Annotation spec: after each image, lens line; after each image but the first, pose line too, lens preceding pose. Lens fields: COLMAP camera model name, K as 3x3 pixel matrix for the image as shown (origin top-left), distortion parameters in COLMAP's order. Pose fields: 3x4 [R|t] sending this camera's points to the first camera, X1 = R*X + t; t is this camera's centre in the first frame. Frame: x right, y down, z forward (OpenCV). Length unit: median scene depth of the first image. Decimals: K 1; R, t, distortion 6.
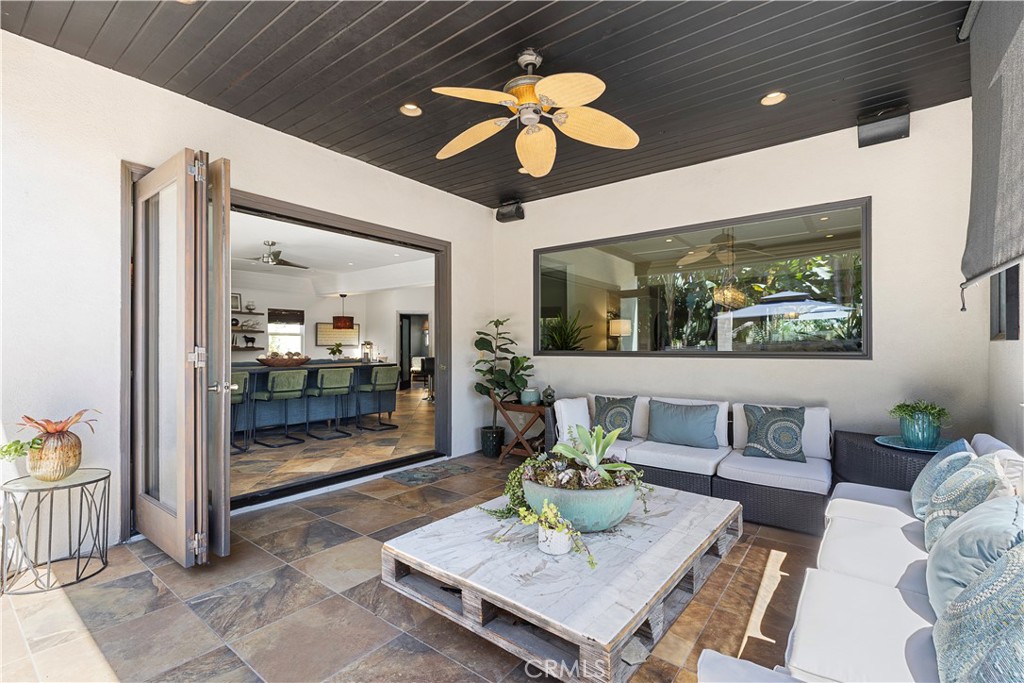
lens RADIAL K [[469.3, 0, 509.6], [0, 469.3, 344.3], [0, 0, 1]] dist [0.001559, 0.000165]
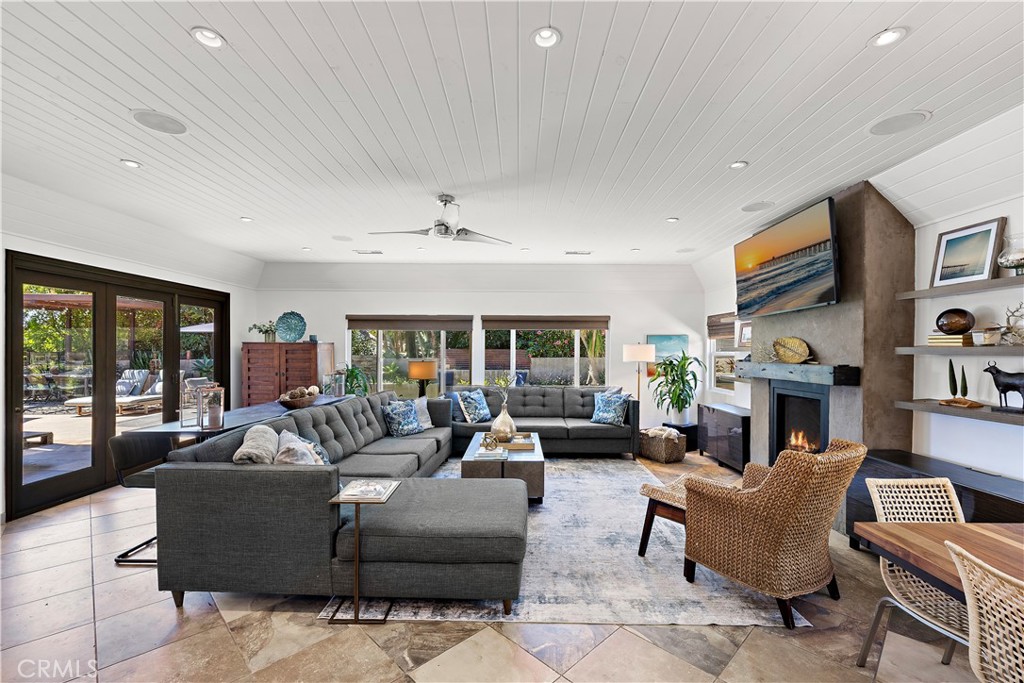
lens RADIAL K [[431.0, 0, 518.6], [0, 431.0, 349.4], [0, 0, 1]] dist [-0.000106, 0.000428]
pose [[-0.795870, -0.005493, -0.605443, -0.176714], [-0.003291, 0.999983, -0.004748, -0.024423], [0.605459, -0.001786, -0.795875, 0.982582]]
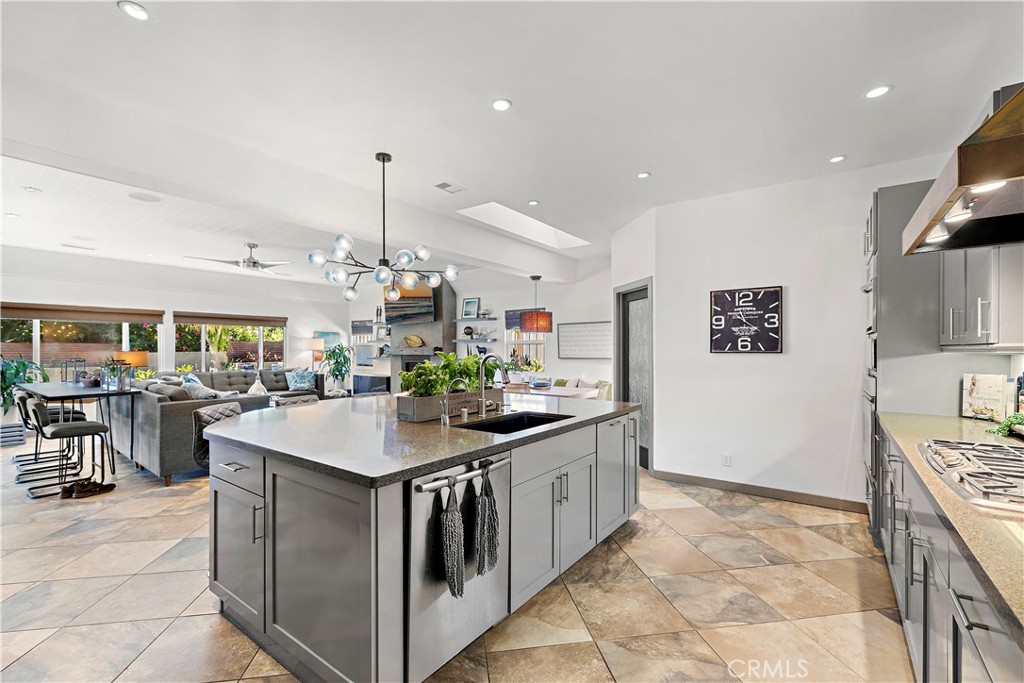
lens RADIAL K [[431.0, 0, 512.1], [0, 431.0, 345.8], [0, 0, 1]] dist [-0.000106, 0.000428]
pose [[0.025927, -0.007912, -0.999633, 0.218202], [0.005432, 0.999955, -0.007774, -0.010582], [0.999649, -0.005228, 0.025968, 0.992170]]
